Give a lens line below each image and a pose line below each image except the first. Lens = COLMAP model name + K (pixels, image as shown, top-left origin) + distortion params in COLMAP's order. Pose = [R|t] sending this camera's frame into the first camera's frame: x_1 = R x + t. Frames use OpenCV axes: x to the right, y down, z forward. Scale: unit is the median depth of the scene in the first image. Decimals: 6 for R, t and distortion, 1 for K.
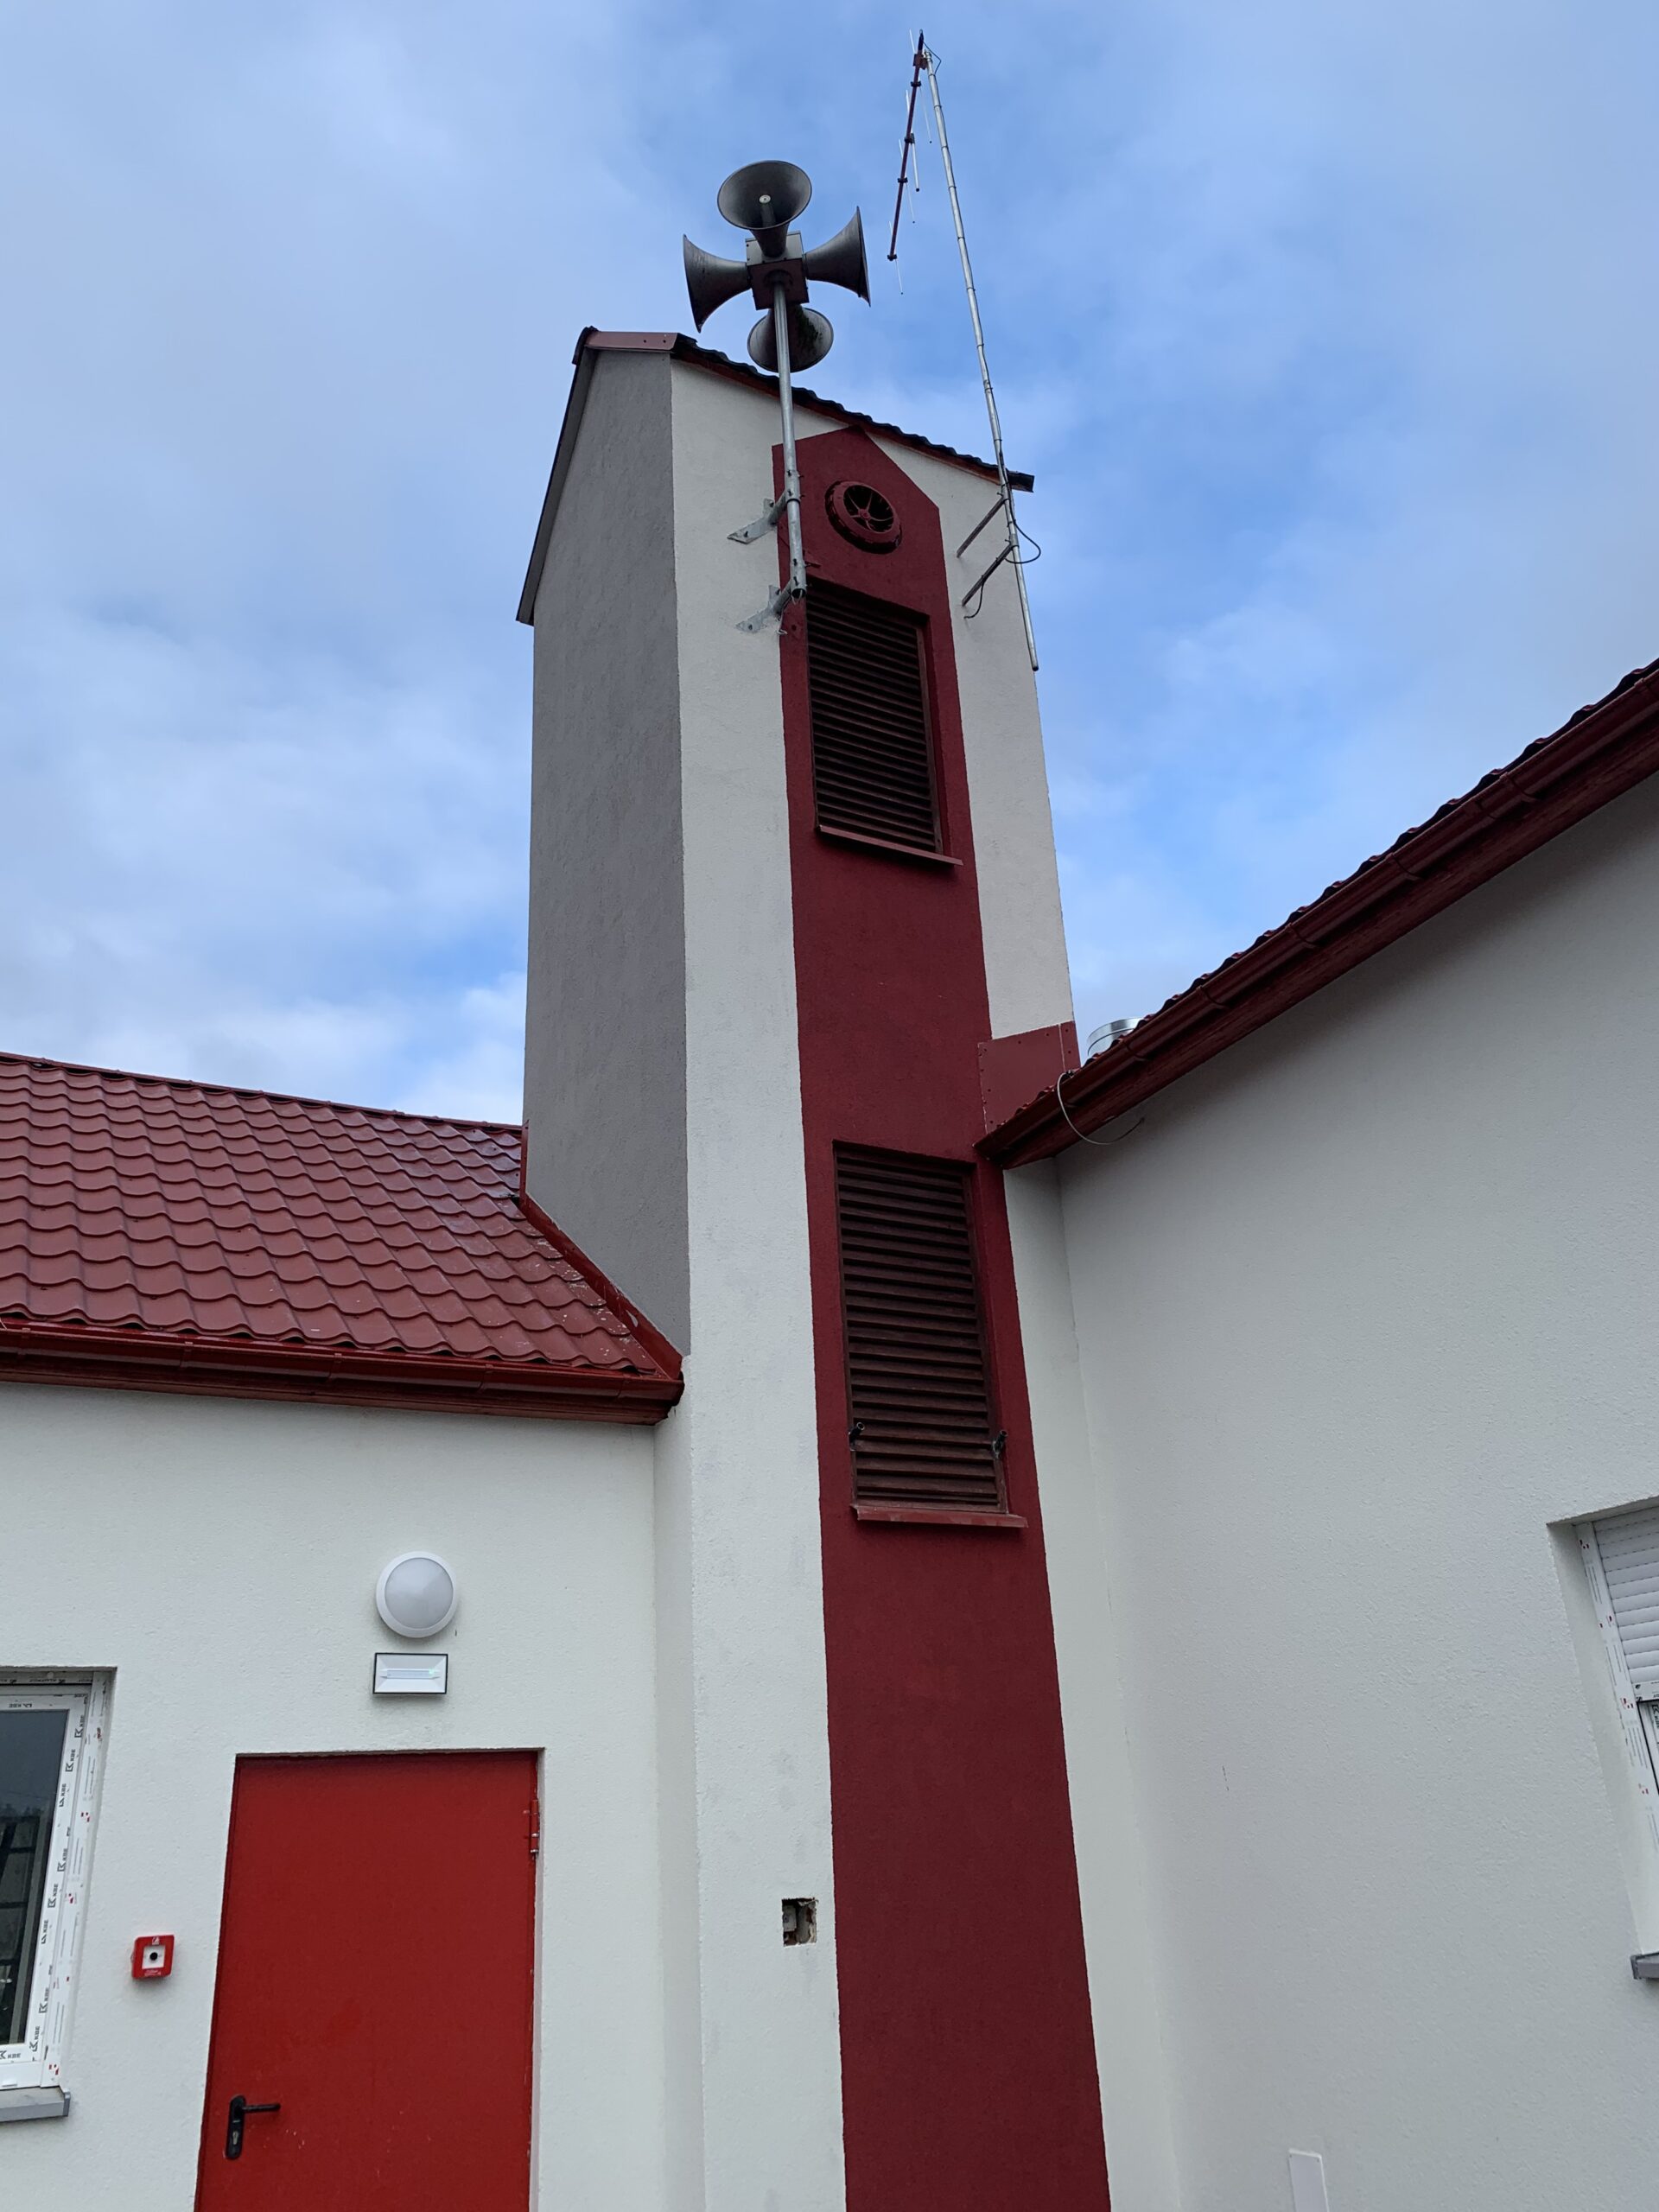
lens RADIAL K [[1674.6, 0, 829.5], [0, 1674.6, 1106.0], [0, 0, 1]] dist [-0.003328, 0.001410]
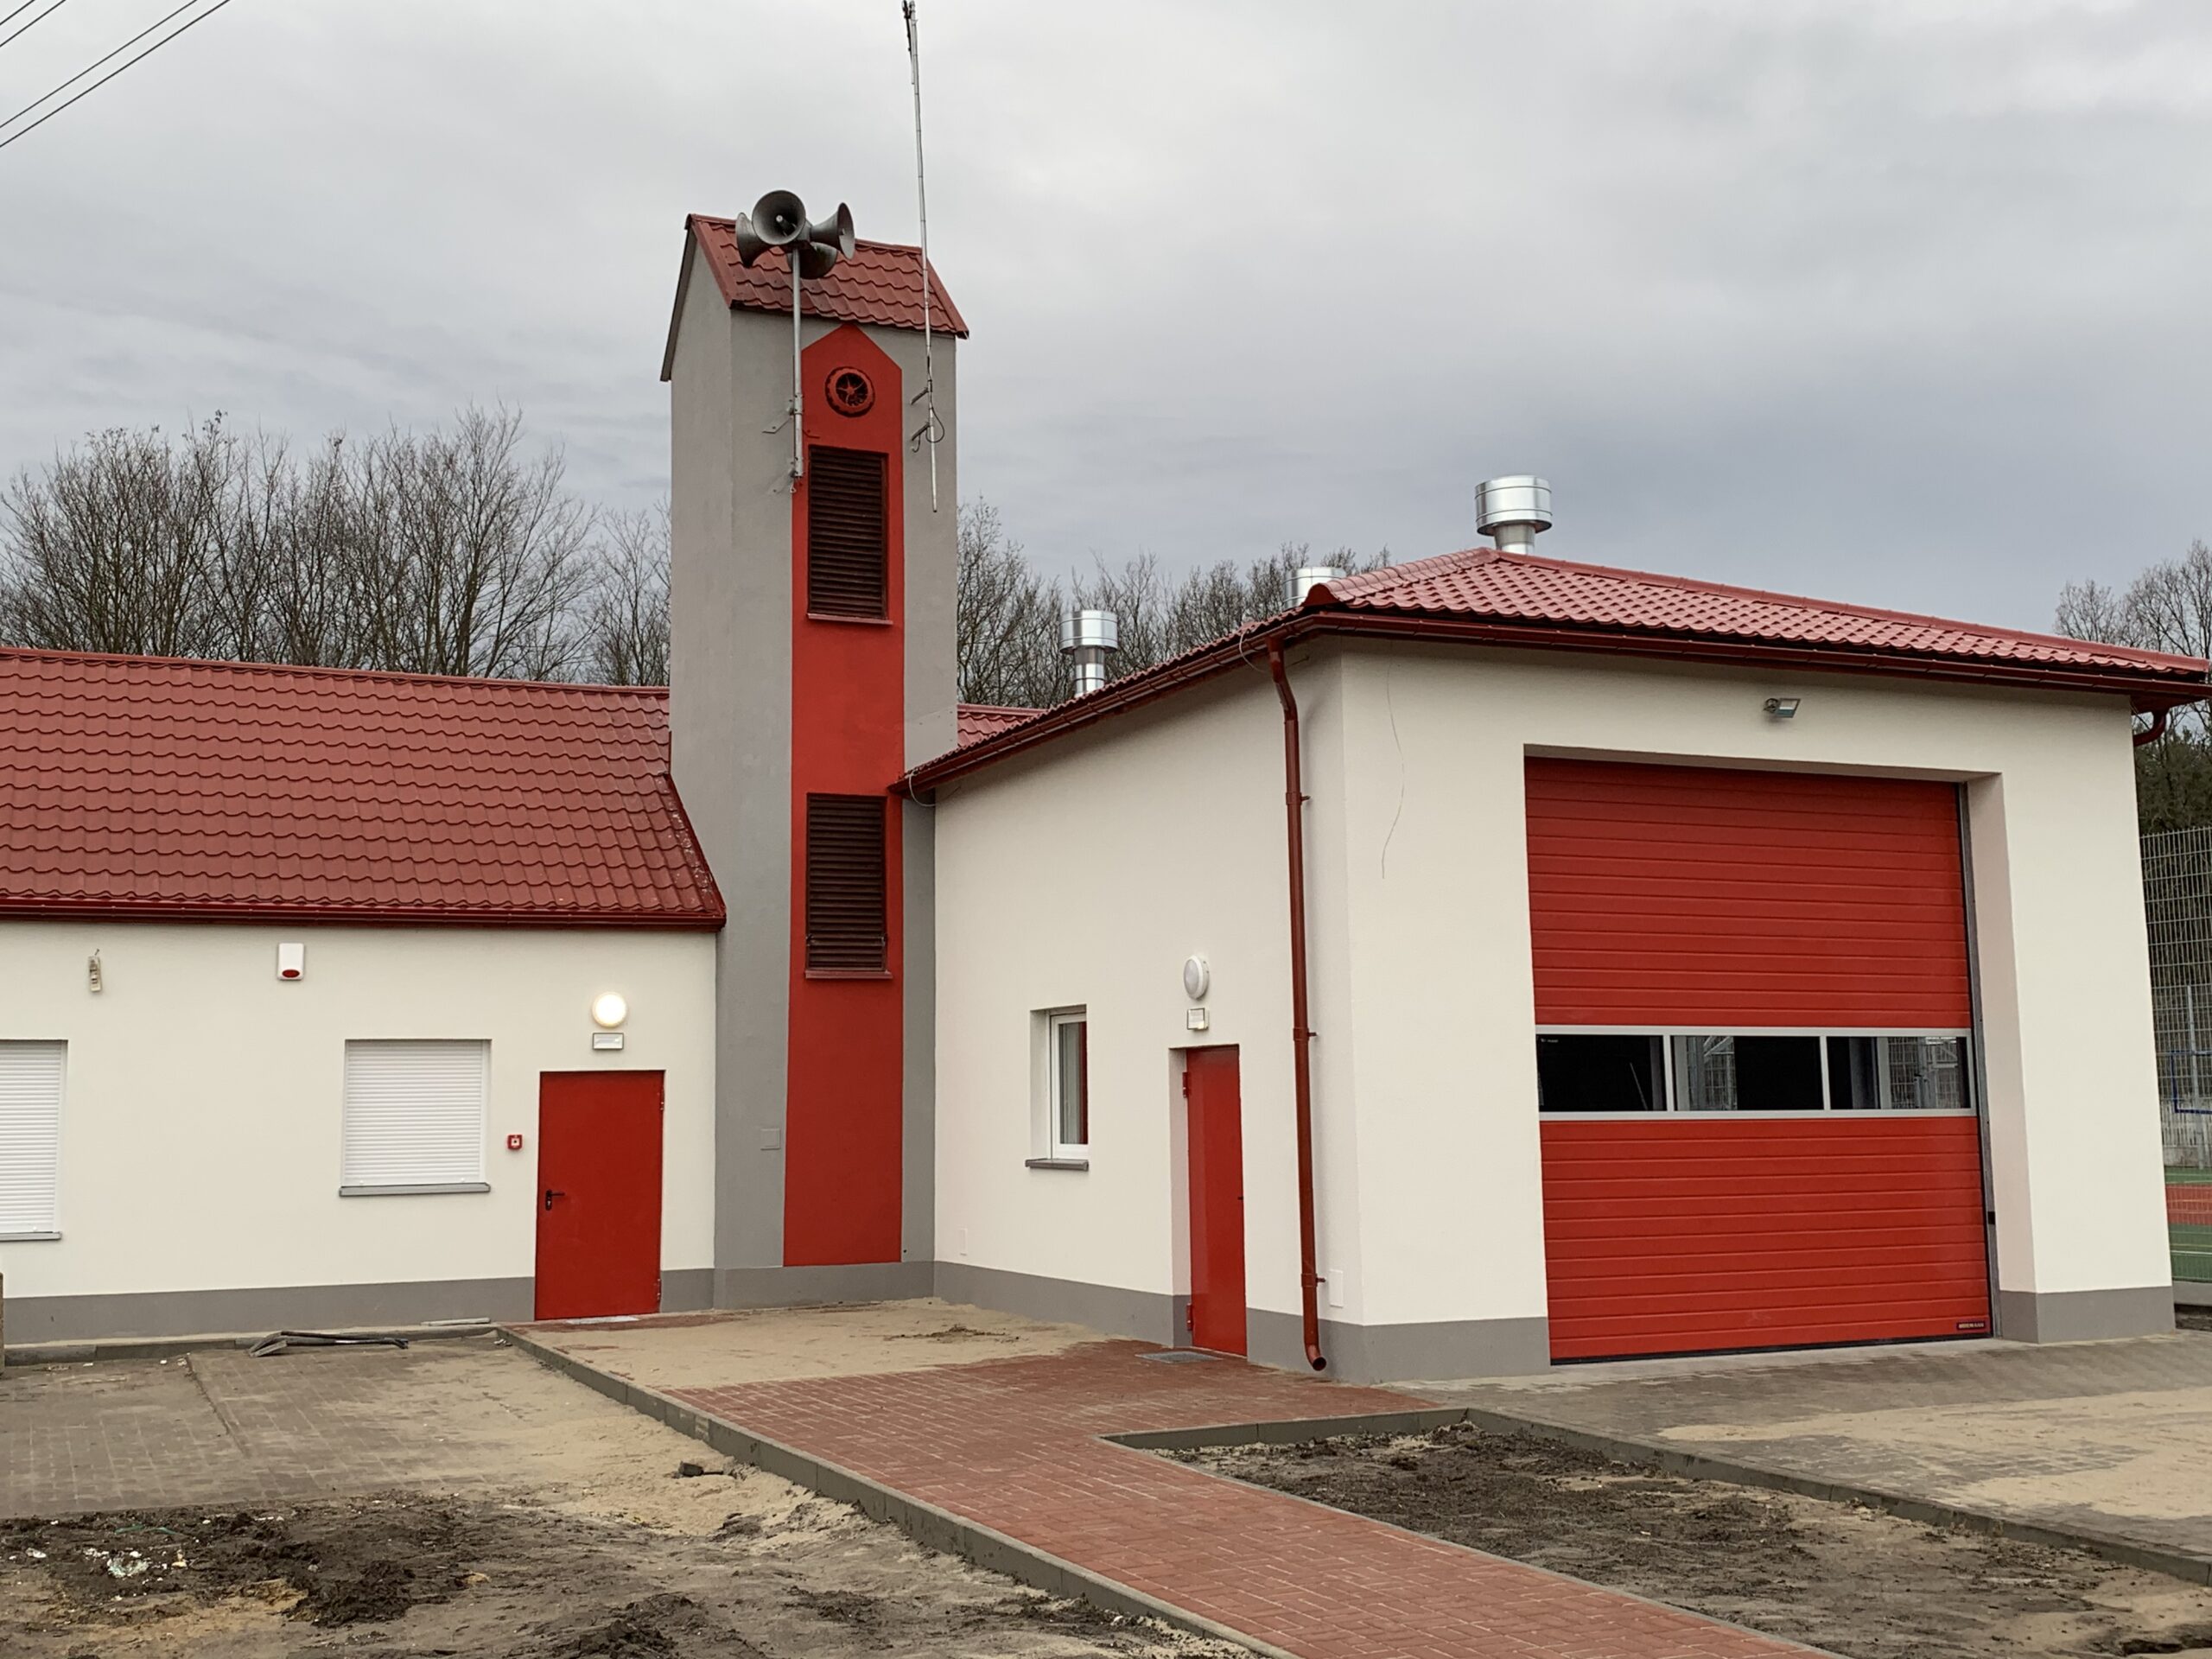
lens RADIAL K [[2378.8, 0, 1106.0], [0, 2378.8, 829.5], [0, 0, 1]] dist [0.072926, 0.000206]
pose [[0.997208, 0.032048, -0.067448, 0.573167], [-0.010381, 0.953946, 0.299797, -0.824830], [0.073950, -0.298260, 0.951616, -1.776136]]
